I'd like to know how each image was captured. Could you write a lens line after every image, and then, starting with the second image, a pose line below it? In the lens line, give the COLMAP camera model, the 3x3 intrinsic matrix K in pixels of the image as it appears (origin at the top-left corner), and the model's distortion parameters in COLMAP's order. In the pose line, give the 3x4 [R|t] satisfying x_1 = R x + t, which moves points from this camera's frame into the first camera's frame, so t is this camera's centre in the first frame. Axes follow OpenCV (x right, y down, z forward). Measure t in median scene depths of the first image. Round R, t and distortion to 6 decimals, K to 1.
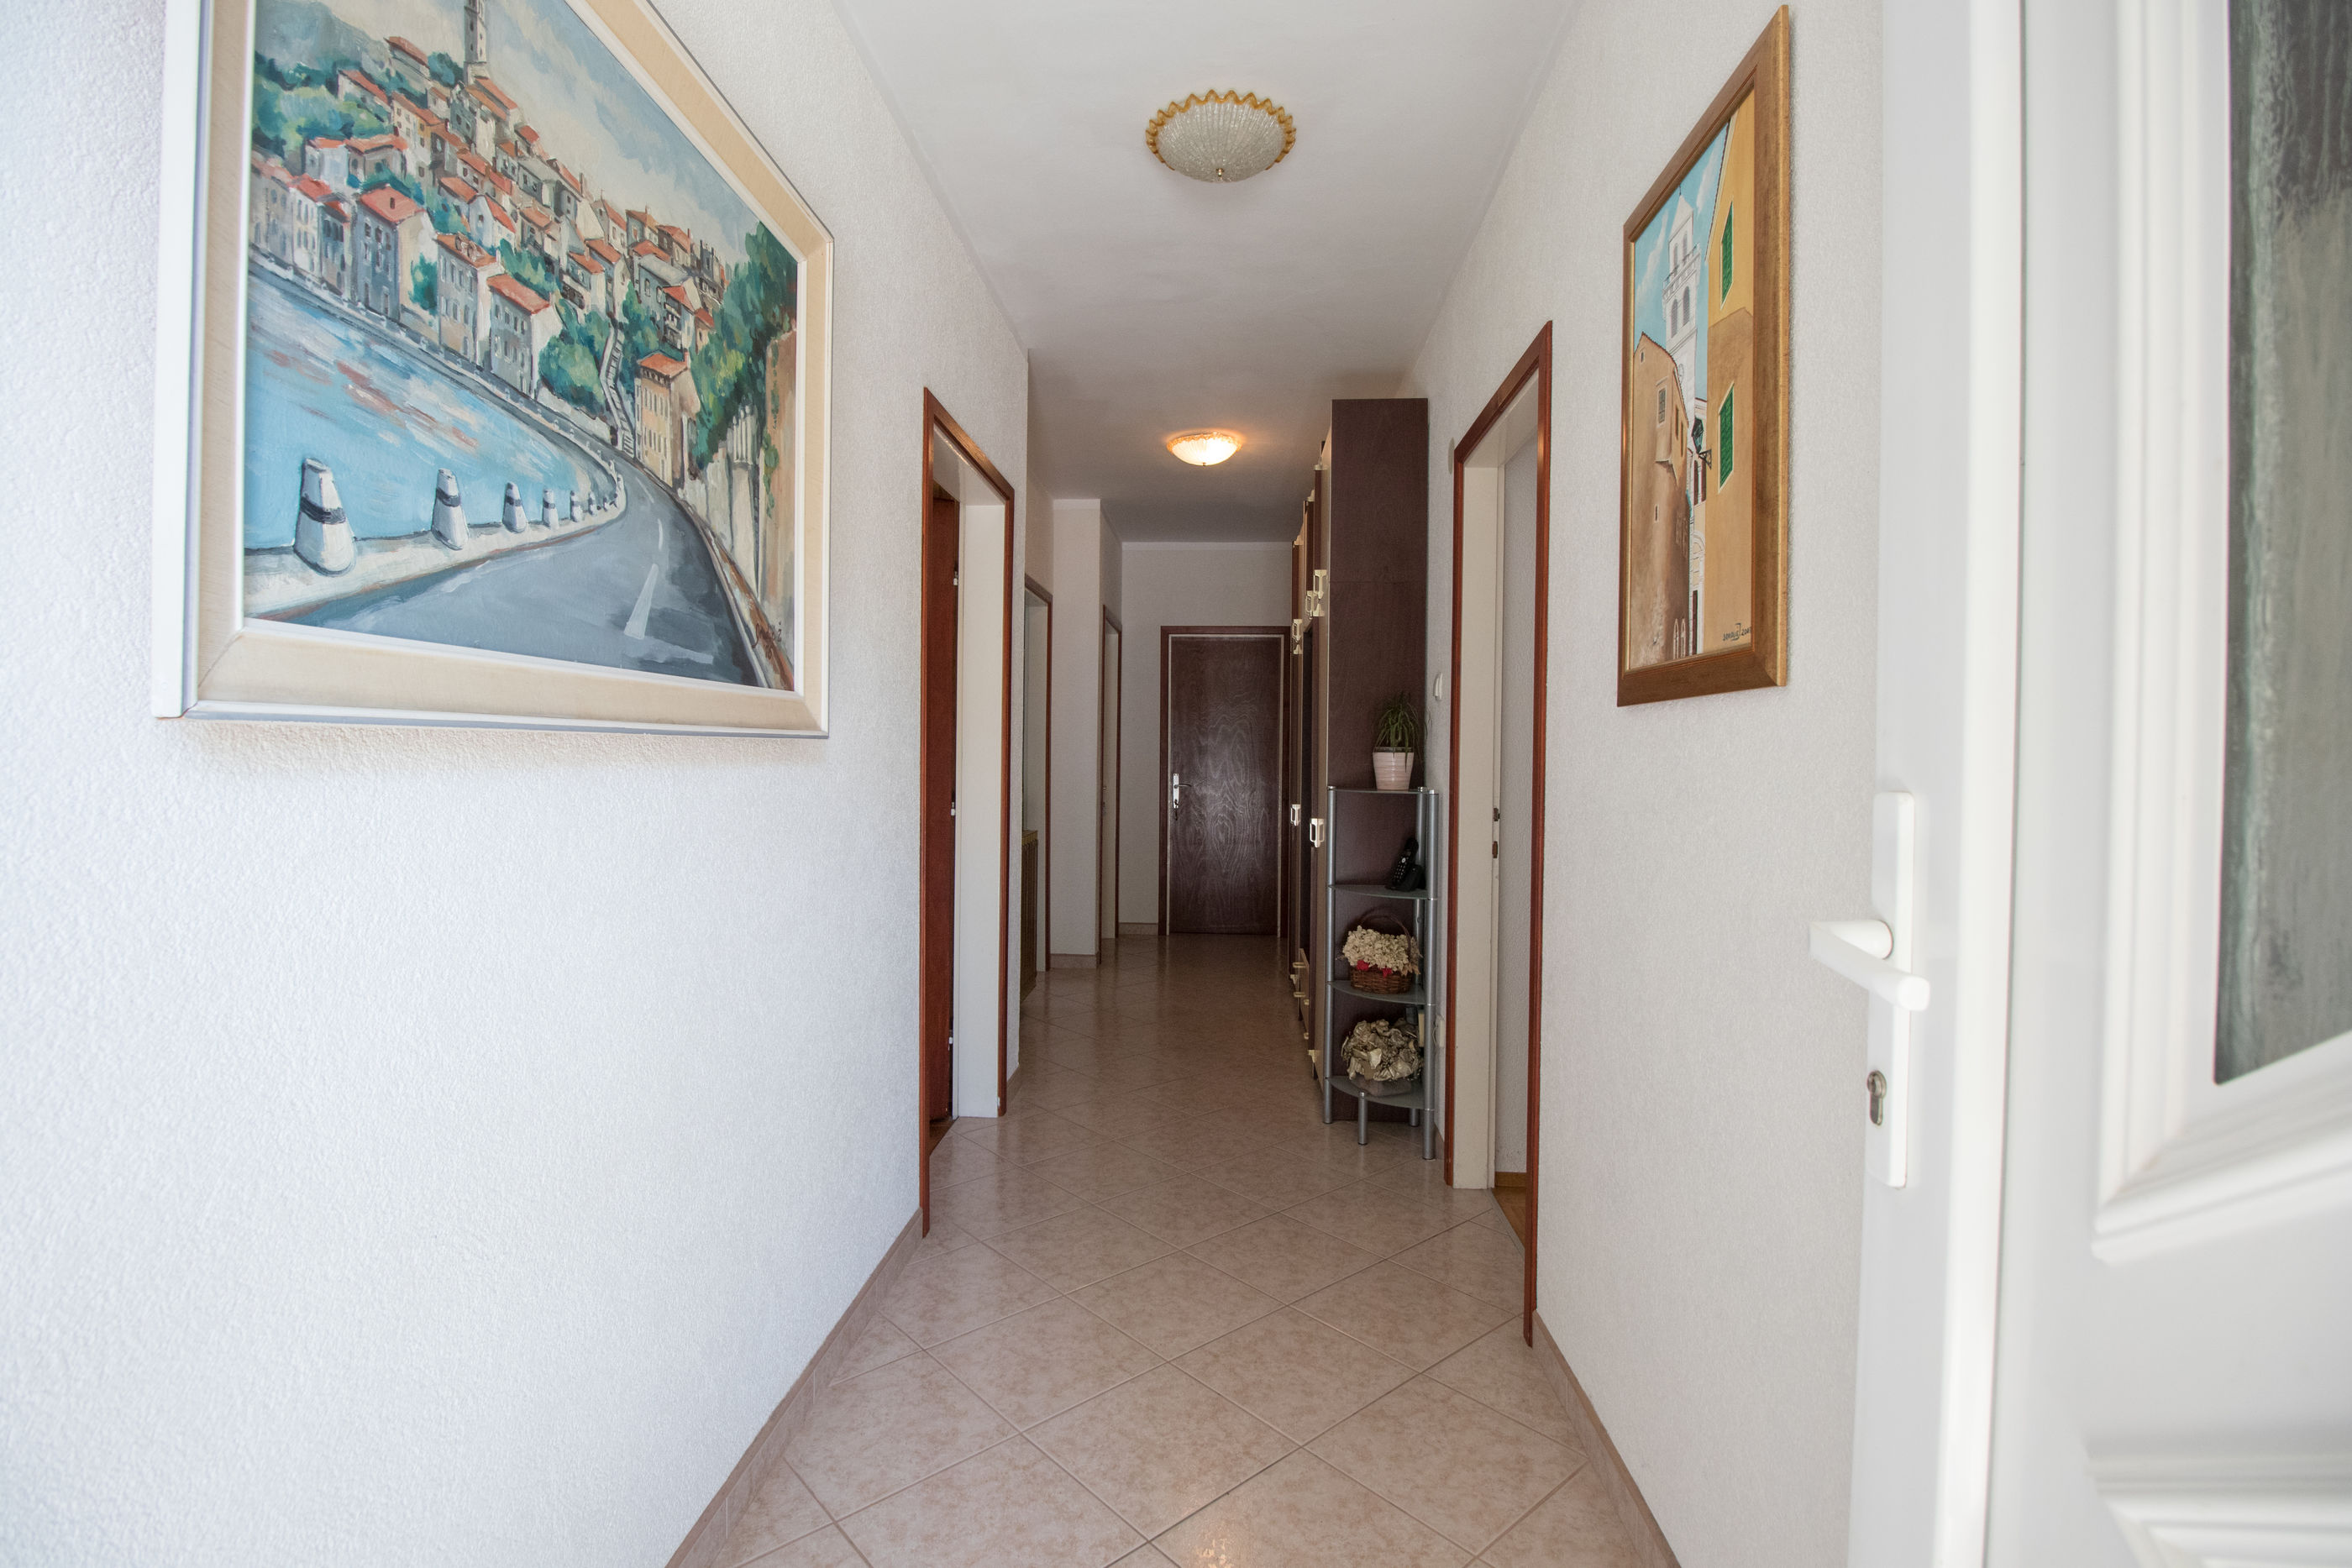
lens RADIAL K [[1097.7, 0, 1177.3], [0, 1097.7, 770.1], [0, 0, 1]] dist [-0.001034, -0.001265]
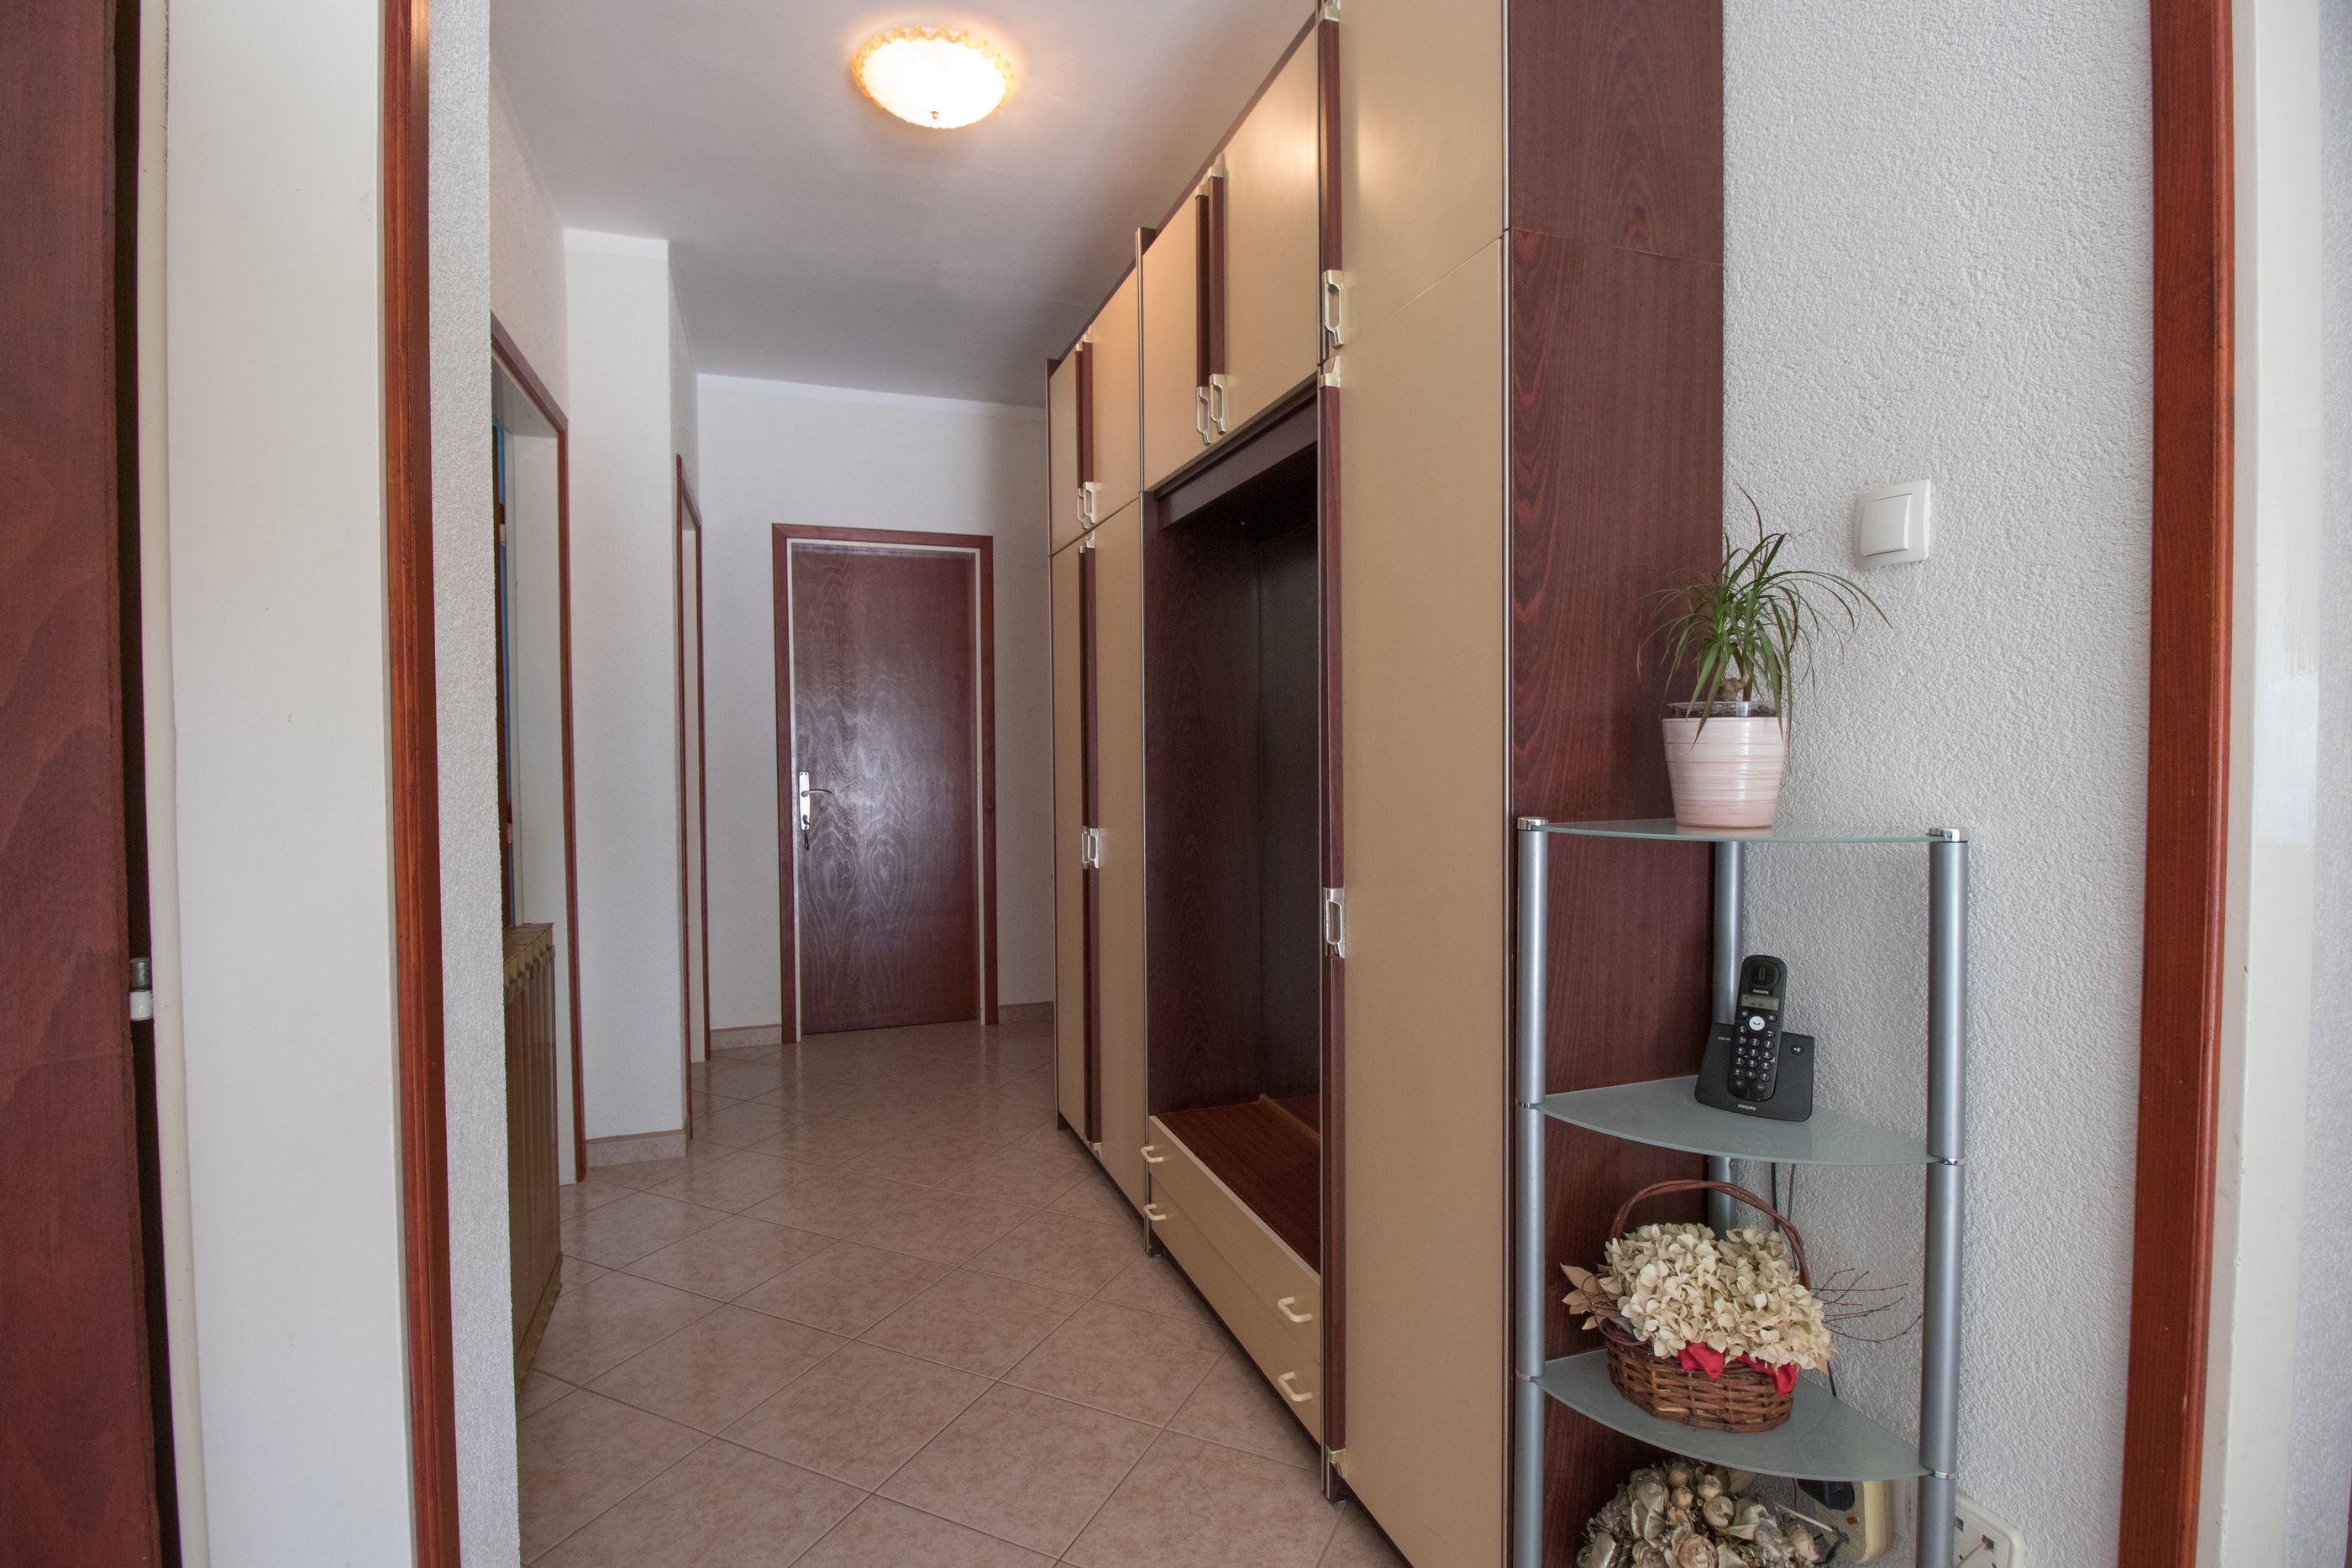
lens RADIAL K [[1097.7, 0, 1148.7], [0, 1097.7, 770.1], [0, 0, 1]] dist [-0.001034, -0.001265]
pose [[0.926345, -0.017713, 0.376260, -0.052913], [0.013558, 0.999814, 0.013686, -0.003332], [-0.376432, -0.007577, 0.926413, 0.371174]]
